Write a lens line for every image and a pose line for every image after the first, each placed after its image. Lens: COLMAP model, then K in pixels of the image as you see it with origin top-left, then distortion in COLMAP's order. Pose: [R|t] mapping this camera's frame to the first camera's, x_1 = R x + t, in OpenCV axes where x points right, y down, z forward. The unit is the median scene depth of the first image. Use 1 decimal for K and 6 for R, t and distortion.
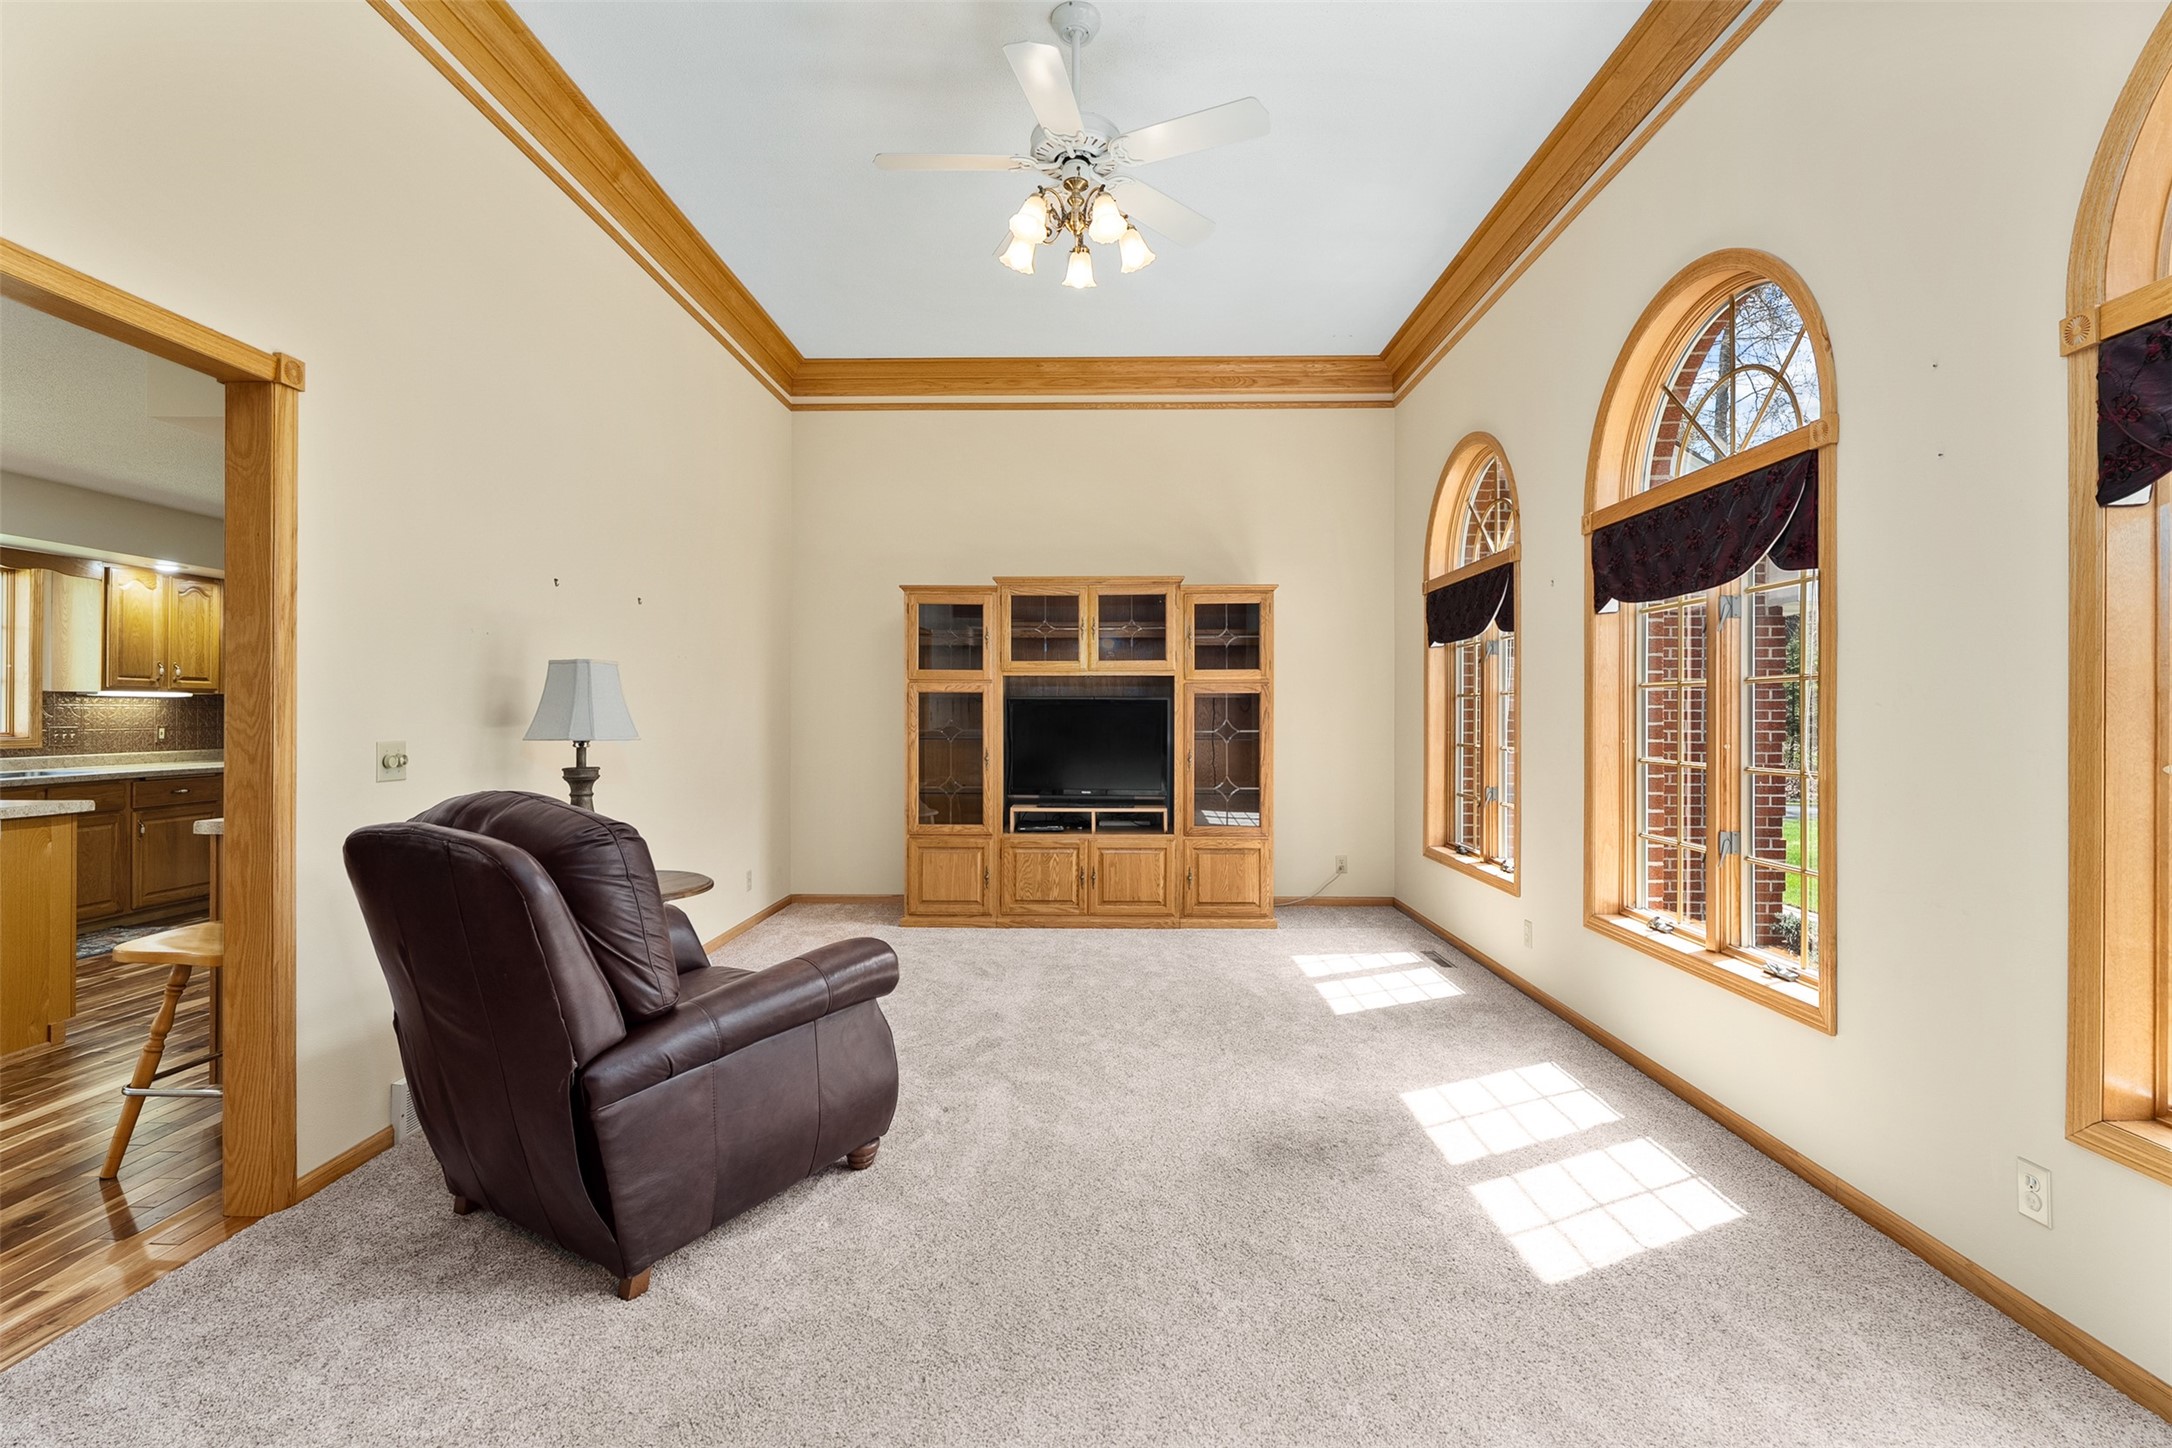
lens RADIAL K [[976.9, 0, 1084.9], [0, 976.9, 712.9], [0, 0, 1]] dist [0.000008, 0.000222]
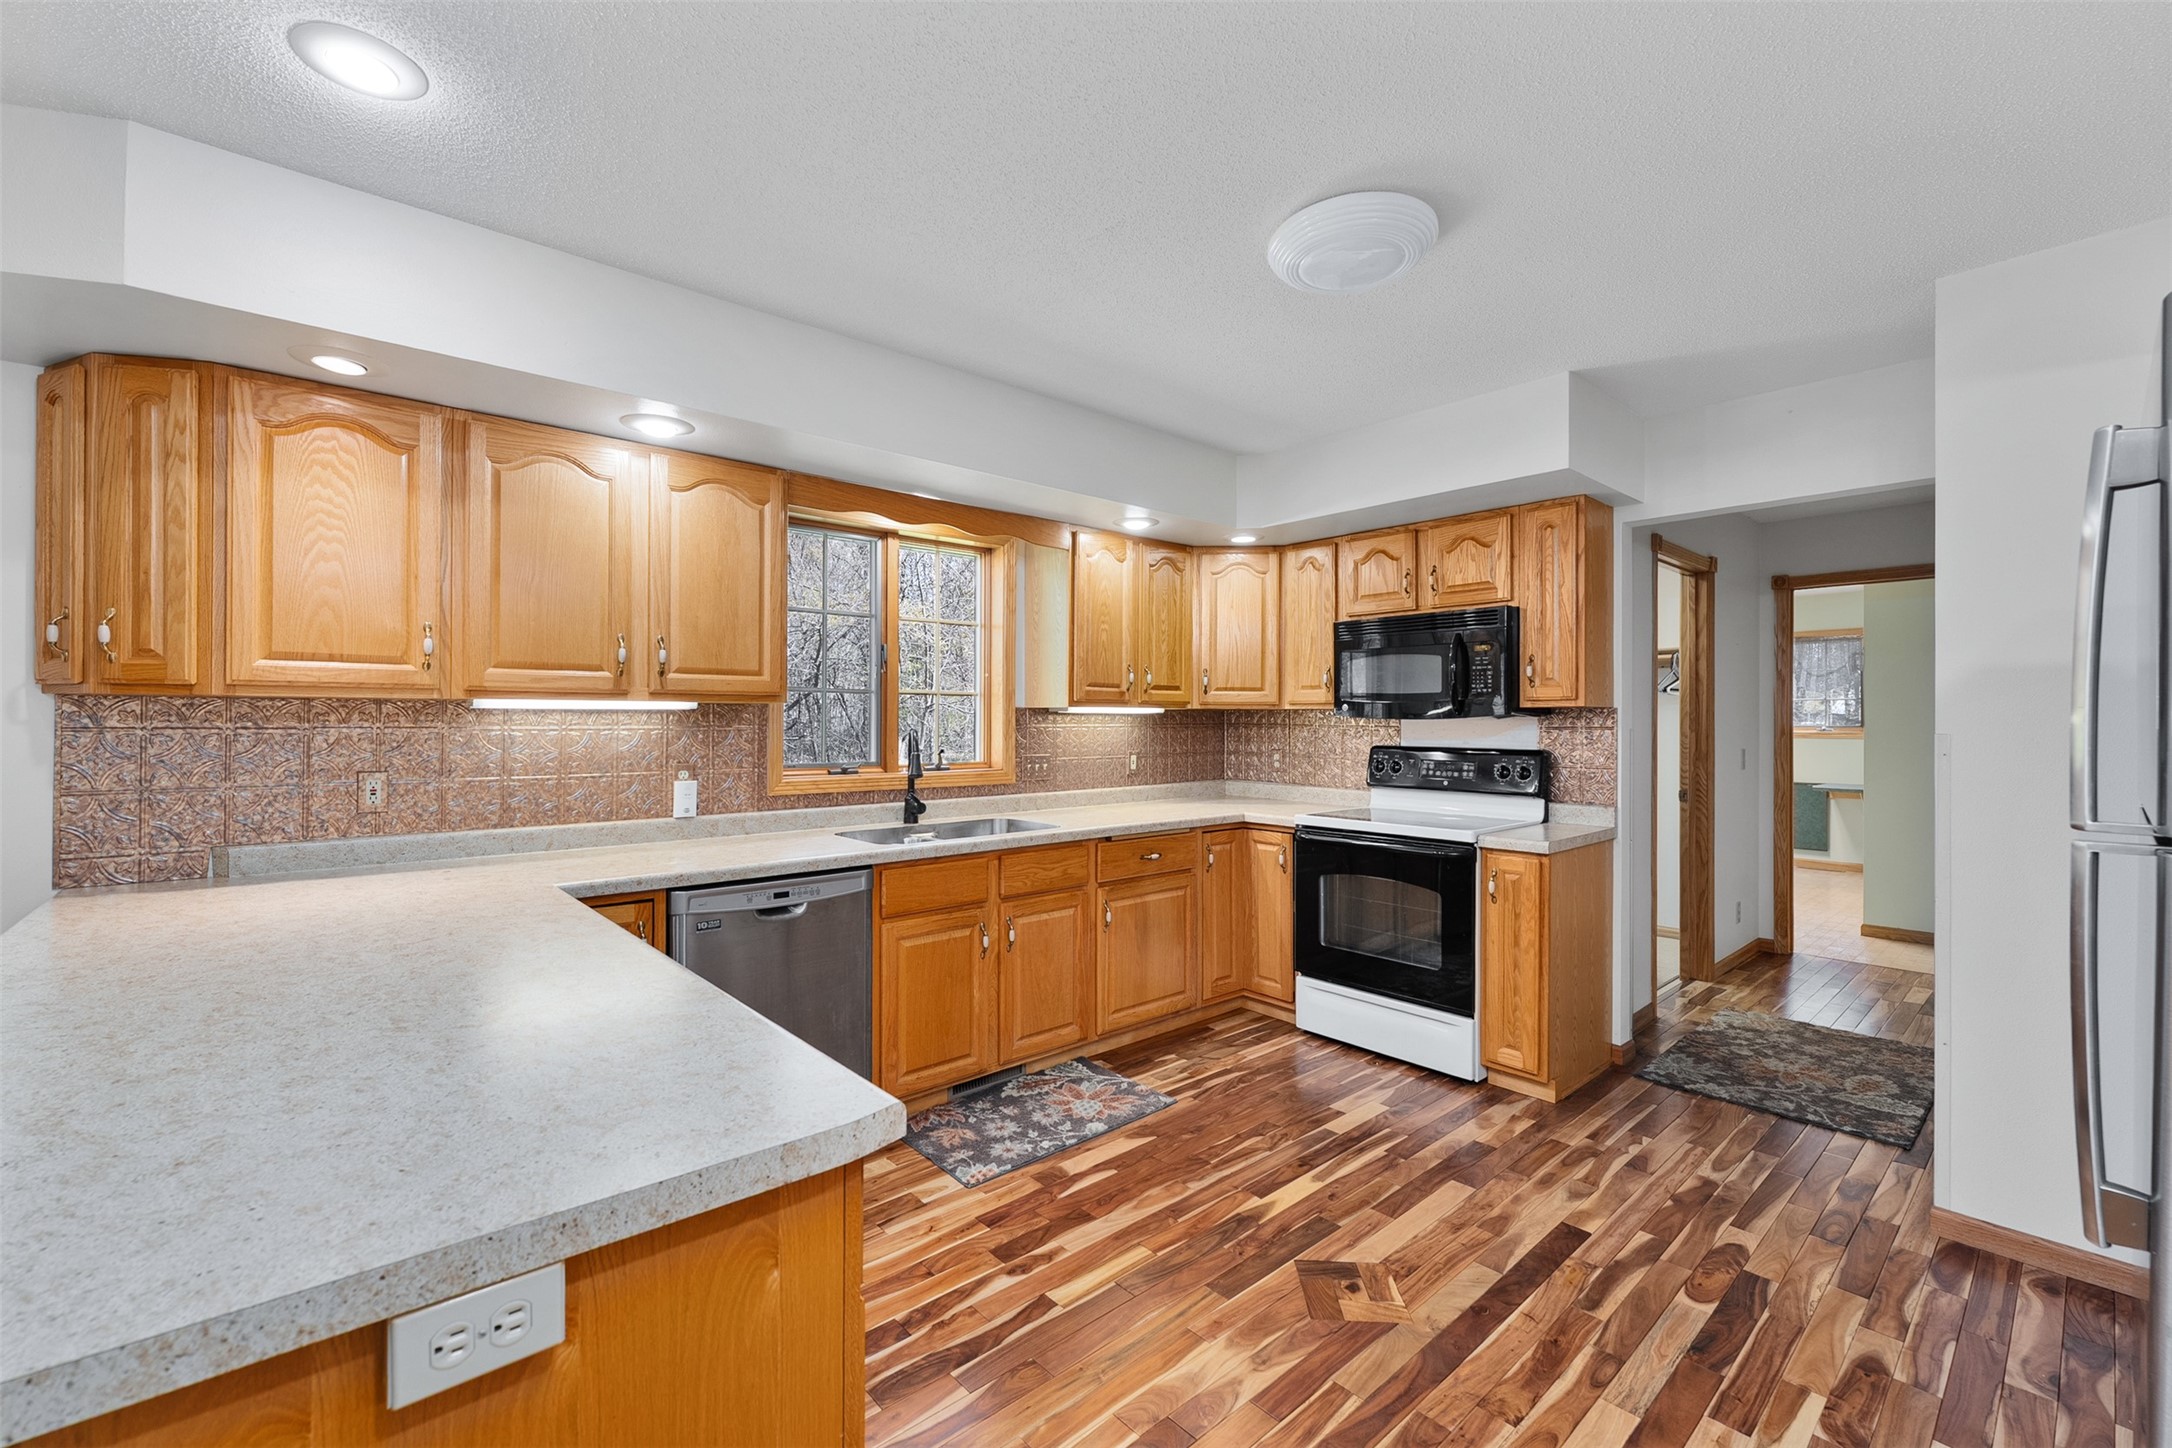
lens RADIAL K [[905.6, 0, 1080.4], [0, 905.6, 714.6], [0, 0, 1]] dist [-0.001857, -0.000156]
pose [[0.673190, -0.005137, -0.739451, -0.523543], [0.000437, 0.999978, -0.006549, -0.012444], [0.739469, 0.004085, 0.673178, 0.573222]]
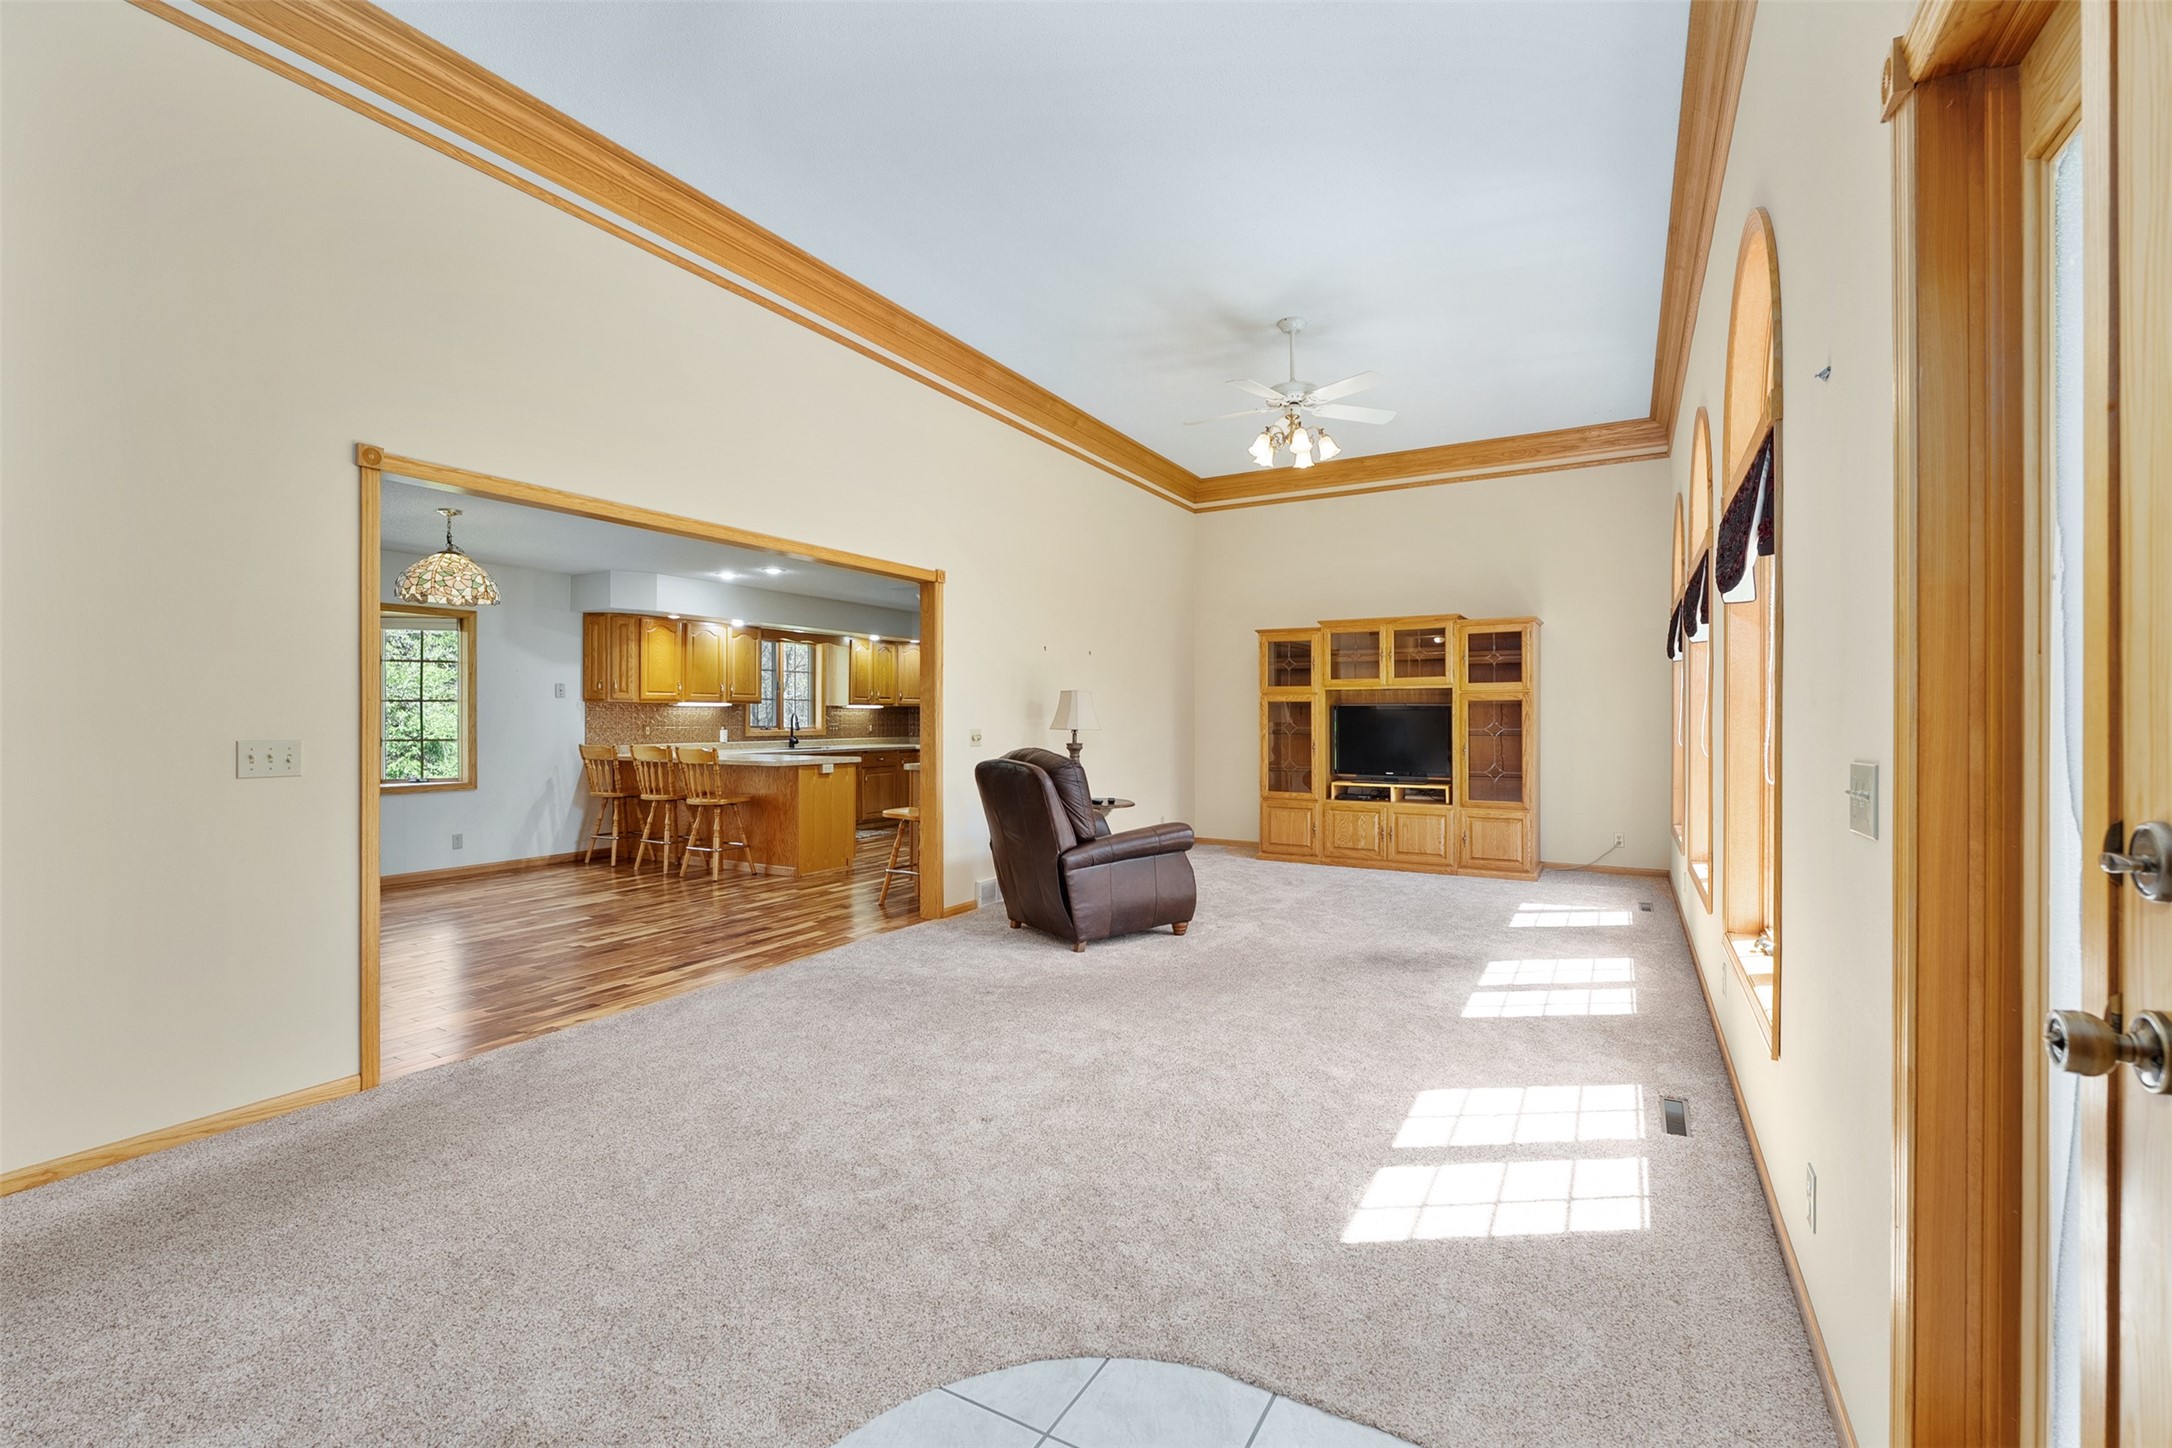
lens RADIAL K [[936.6, 0, 1081.3], [0, 936.6, 718.2], [0, 0, 1]] dist [-0.003393, -0.000330]
pose [[0.876257, -0.001106, -0.481842, 0.264973], [0.002106, 0.999997, 0.001536, 0.000906], [0.481839, -0.002361, 0.876257, -0.377056]]
